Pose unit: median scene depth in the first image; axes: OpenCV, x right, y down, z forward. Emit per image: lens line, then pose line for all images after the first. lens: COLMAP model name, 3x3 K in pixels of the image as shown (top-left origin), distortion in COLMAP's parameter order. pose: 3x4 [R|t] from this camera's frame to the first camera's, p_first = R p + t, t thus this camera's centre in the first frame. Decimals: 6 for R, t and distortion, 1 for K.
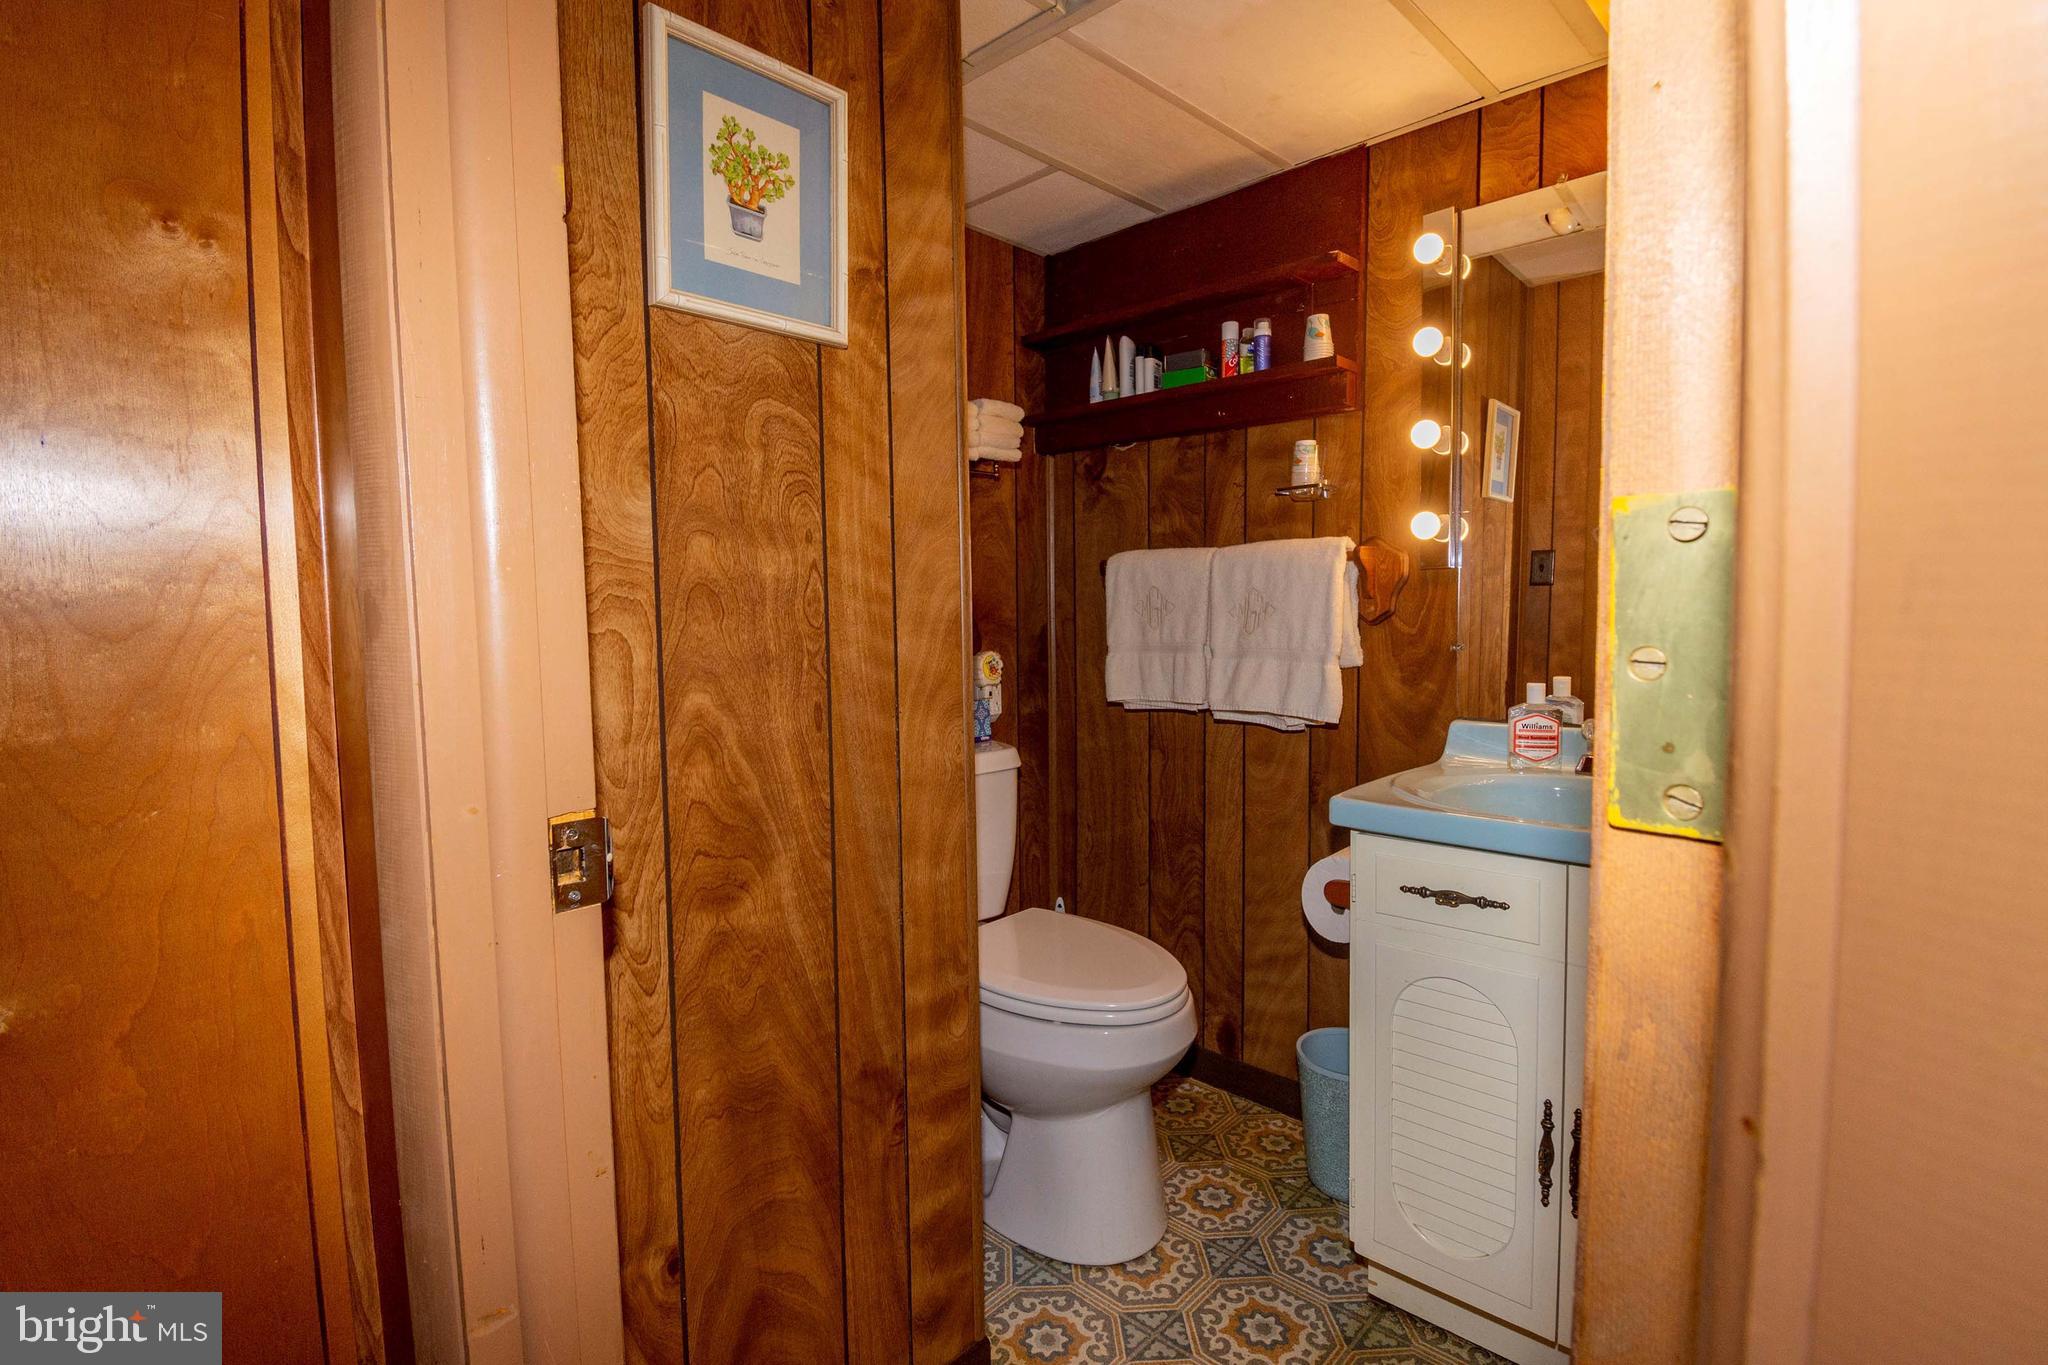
lens RADIAL K [[934.3, 0, 1024.0], [0, 934.3, 682.5], [0, 0, 1]] dist [0.003534, -0.026494]
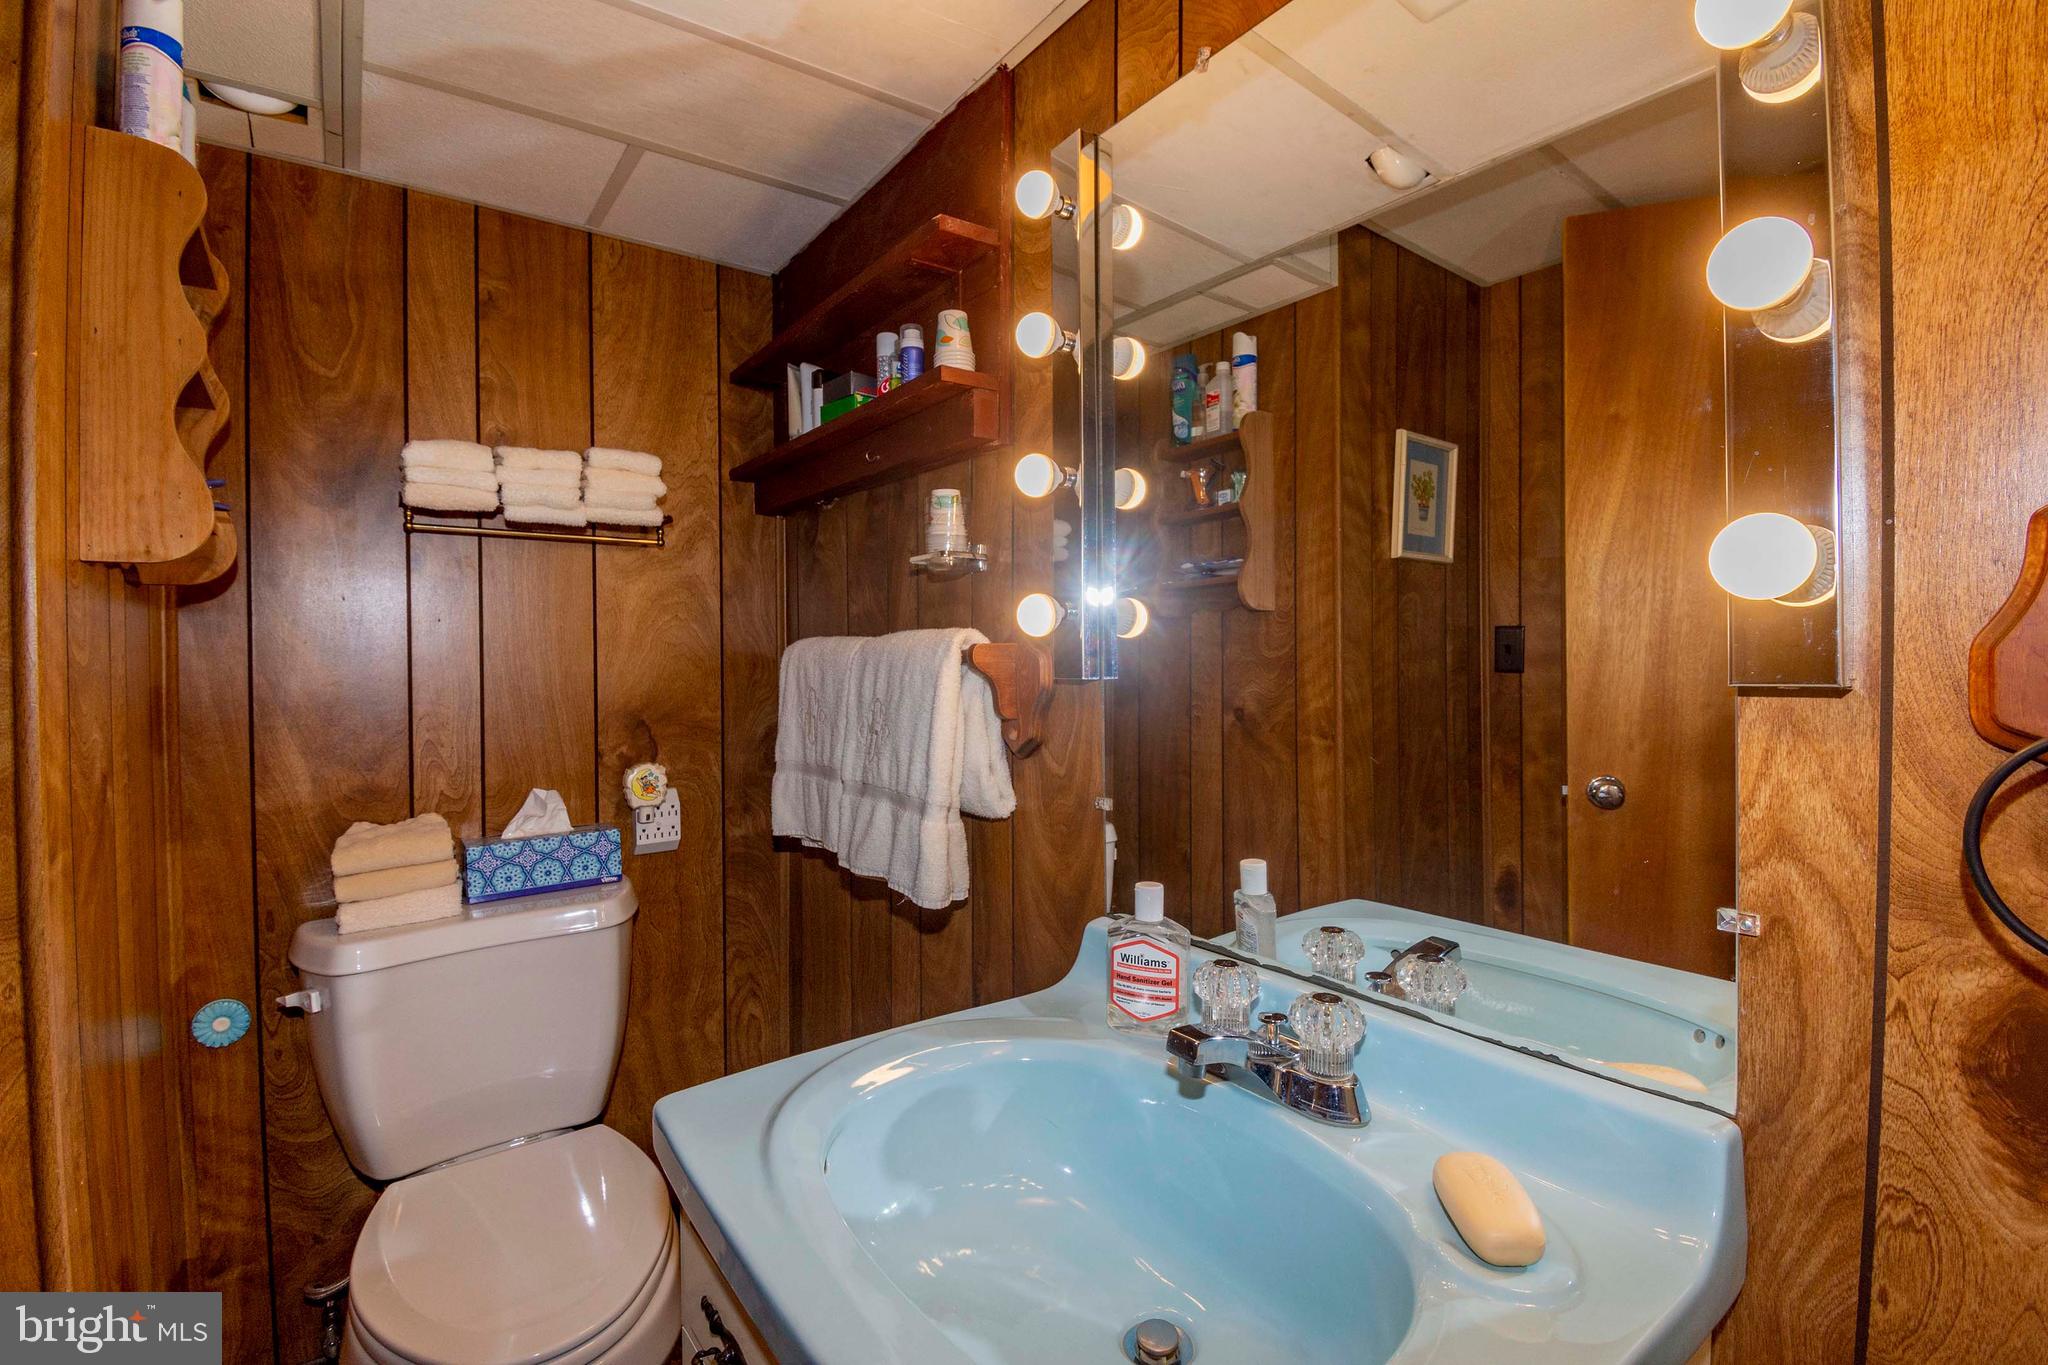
lens RADIAL K [[905.6, 0, 1030.0], [0, 905.6, 671.6], [0, 0, 1]] dist [0.014569, -0.024355]
pose [[0.985592, 0.009789, -0.168855, 0.481531], [-0.021121, 0.997632, -0.065447, -0.079568], [0.167814, 0.068071, 0.983466, 0.350758]]
